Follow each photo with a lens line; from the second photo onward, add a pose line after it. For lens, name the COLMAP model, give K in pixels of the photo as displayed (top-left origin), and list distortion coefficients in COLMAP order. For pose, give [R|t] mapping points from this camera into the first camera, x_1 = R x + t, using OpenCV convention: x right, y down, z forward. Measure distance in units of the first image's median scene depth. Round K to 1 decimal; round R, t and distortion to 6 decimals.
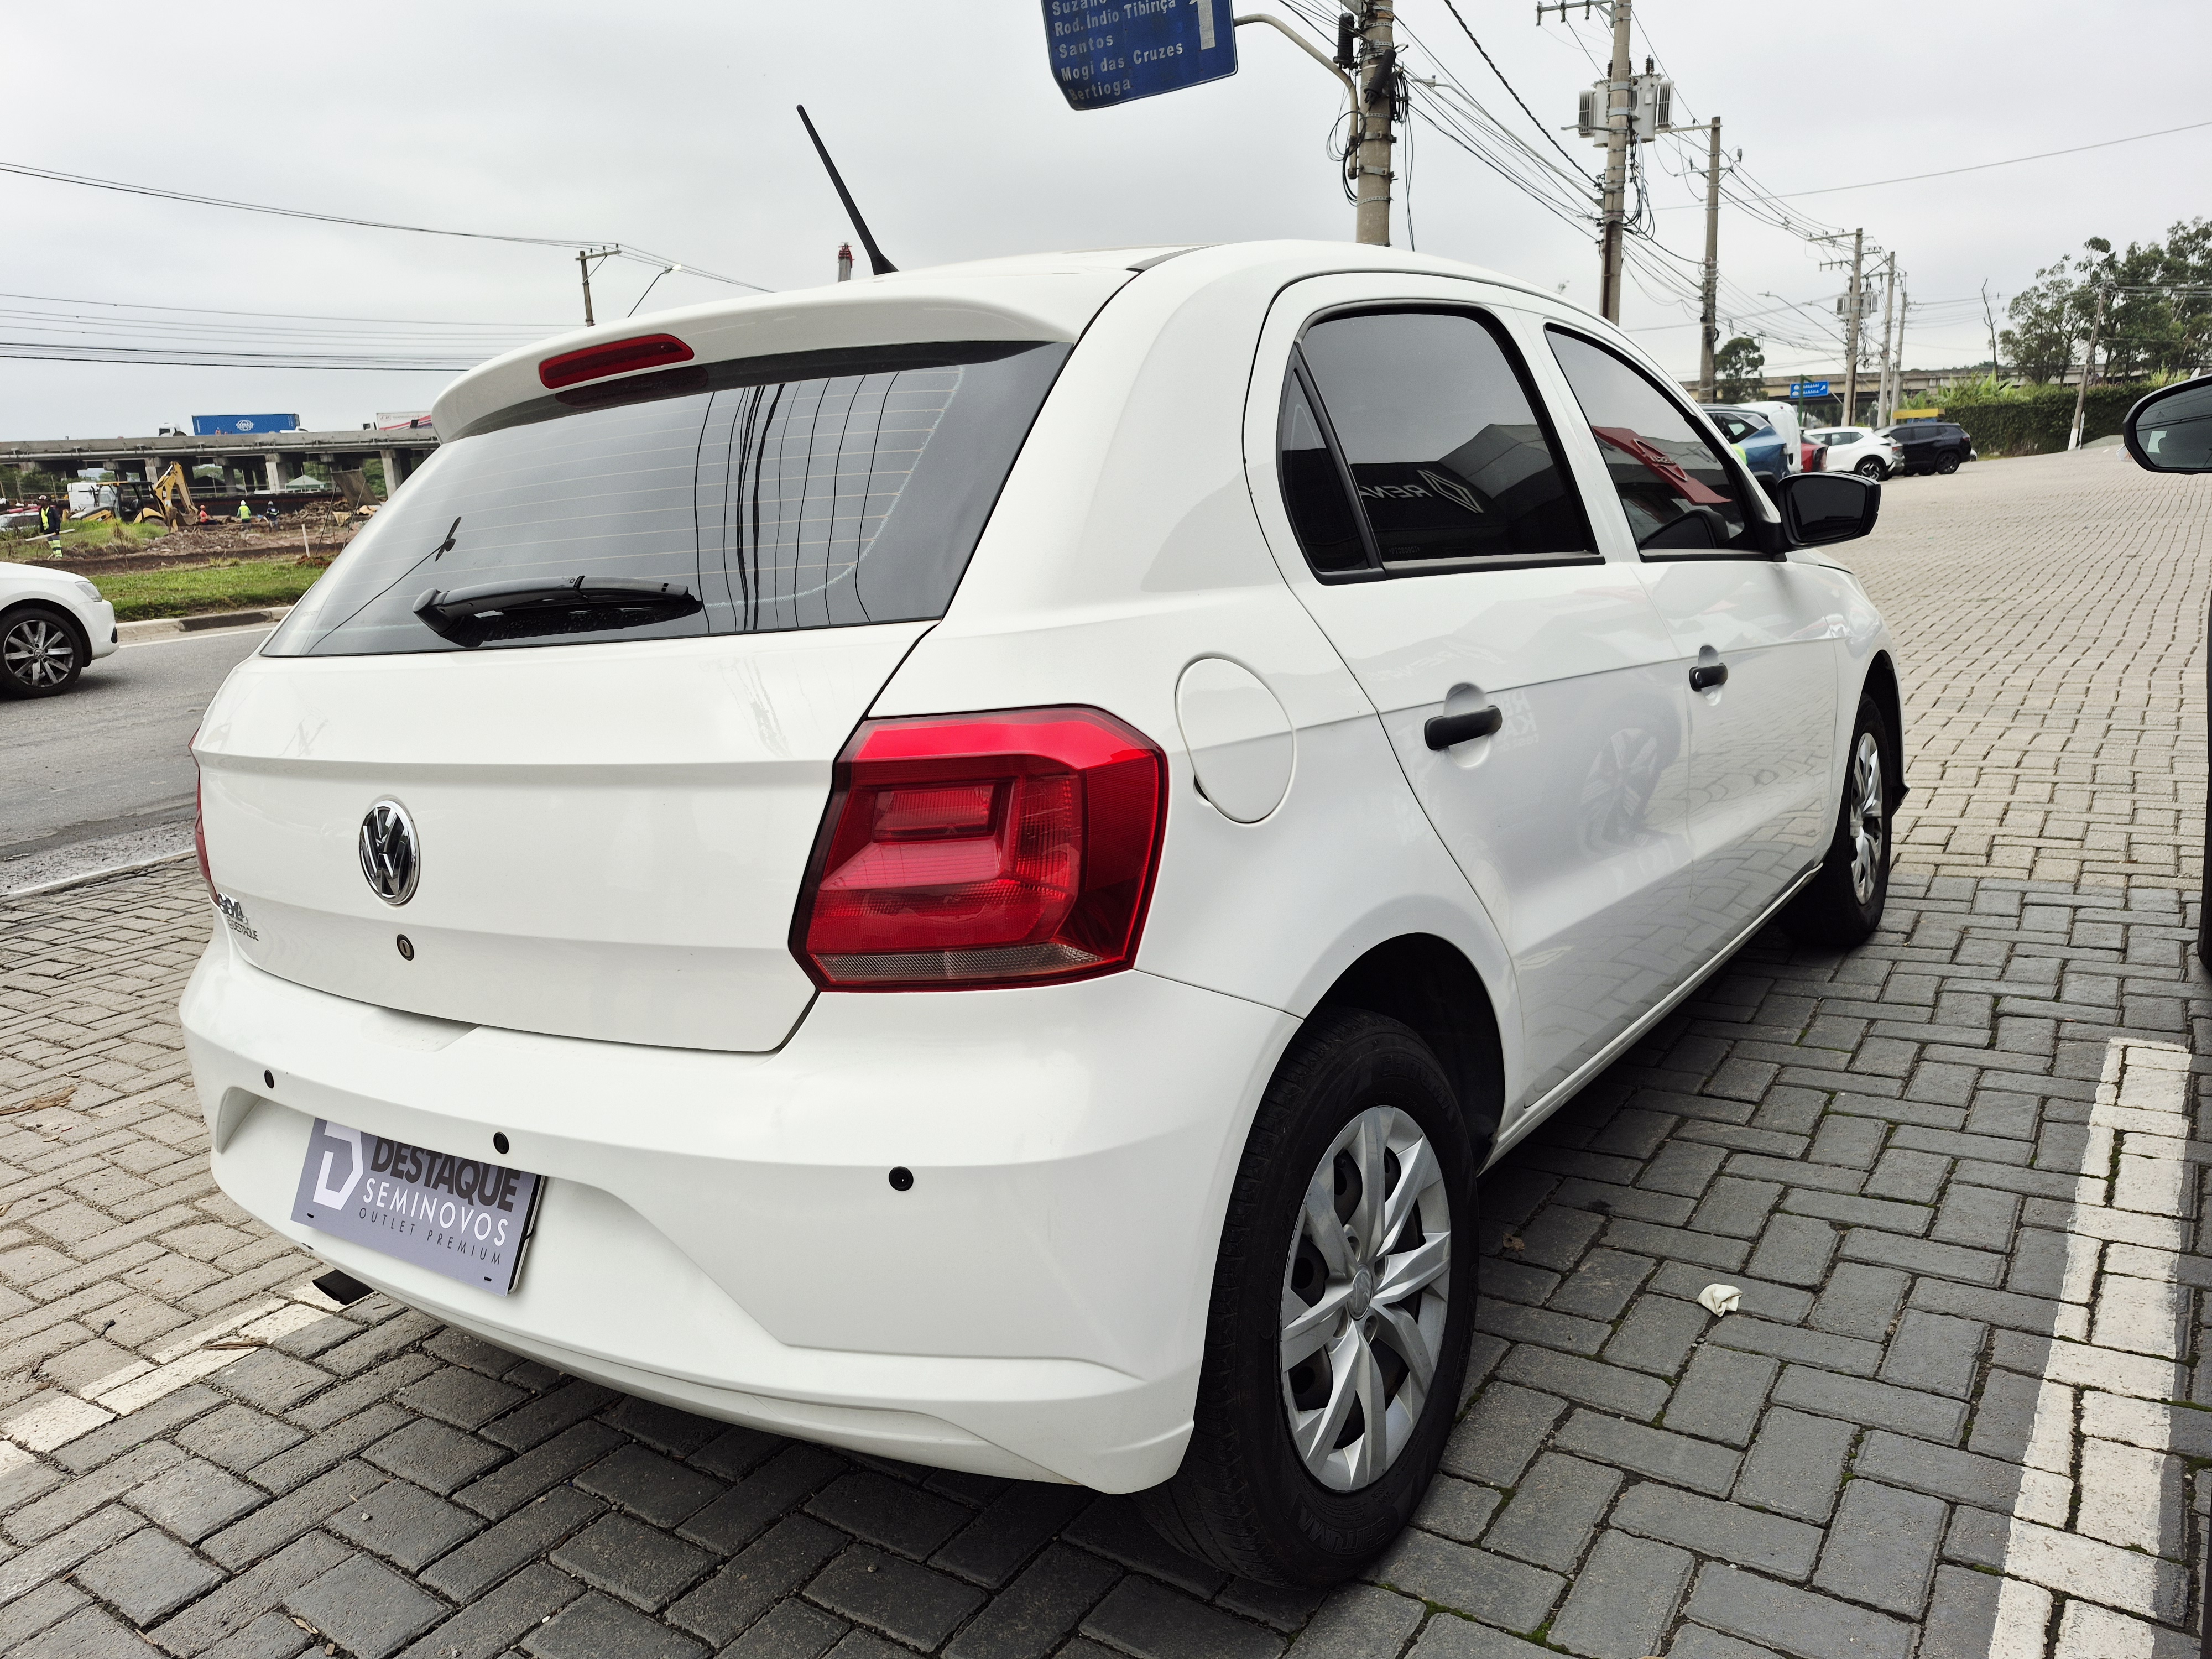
lens RADIAL K [[1510.6, 0, 1121.9], [0, 1510.6, 844.8], [0, 0, 1]] dist [0.018617, -0.009132]
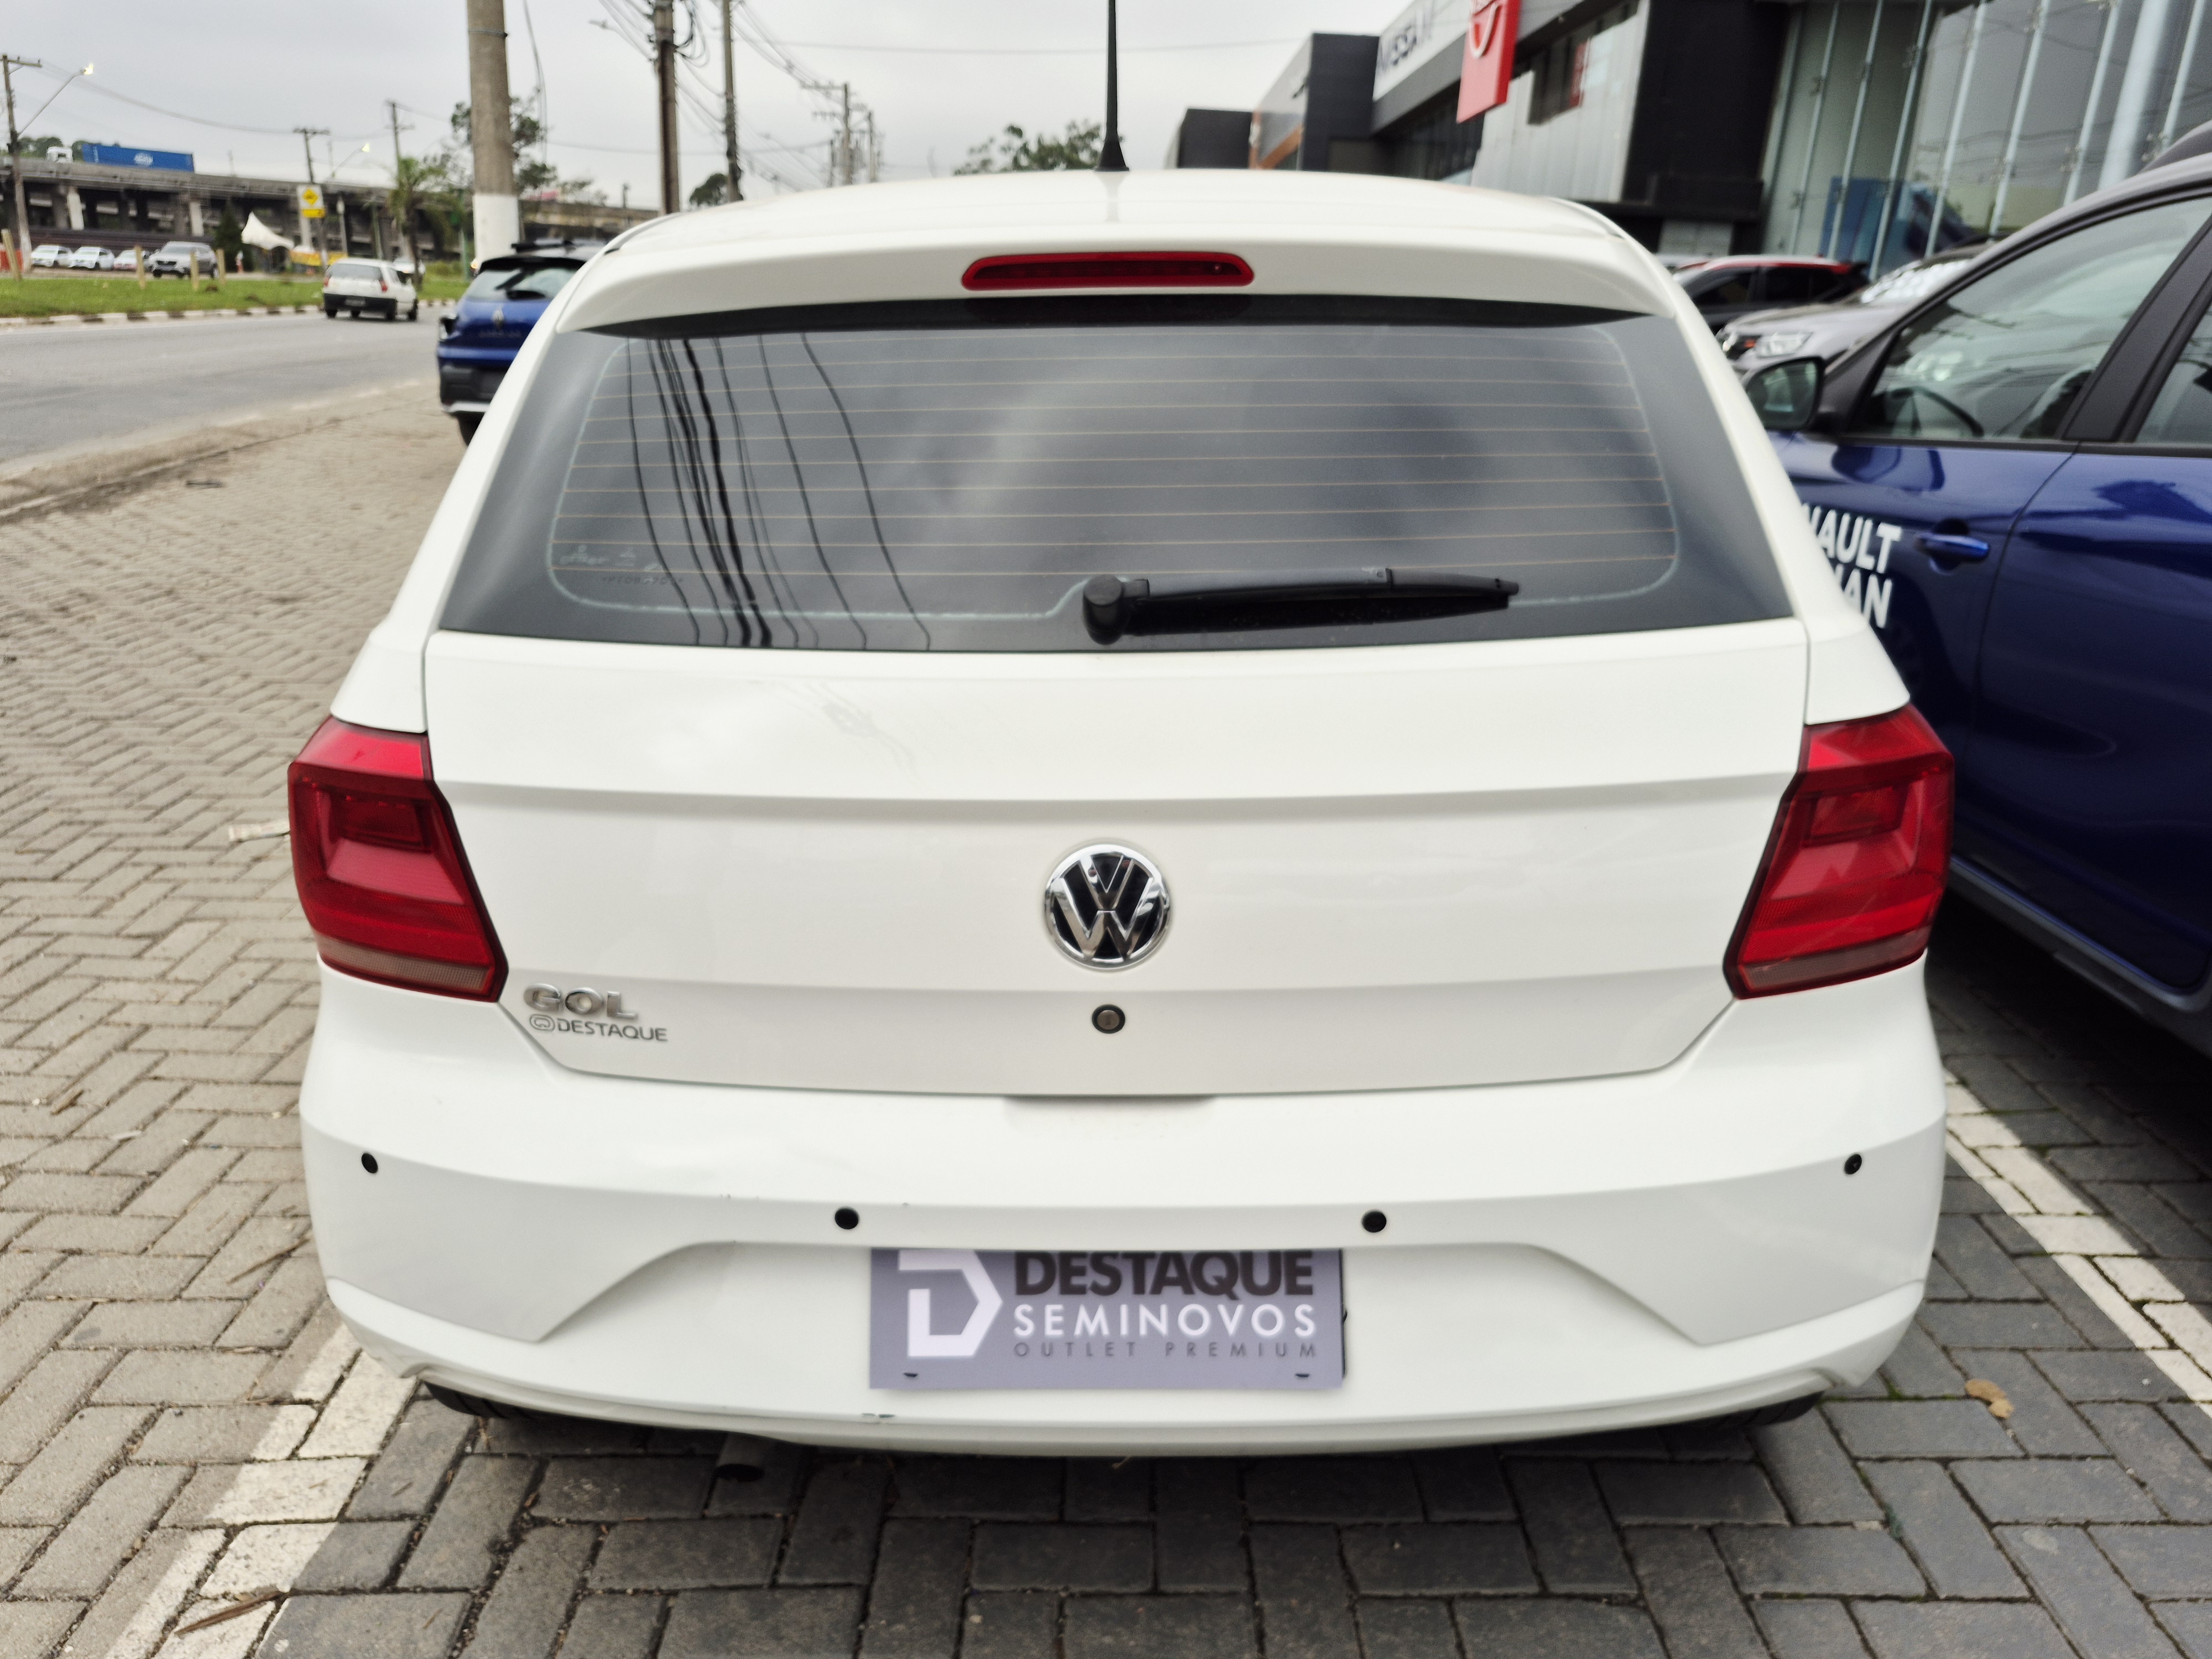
lens RADIAL K [[1510.6, 0, 1113.0], [0, 1510.6, 809.7], [0, 0, 1]] dist [0.018617, -0.009132]
pose [[0.824160, -0.097018, 0.557985, -0.882100], [0.049677, 0.993805, 0.099421, -0.119919], [-0.564174, -0.054220, 0.823874, 0.327425]]
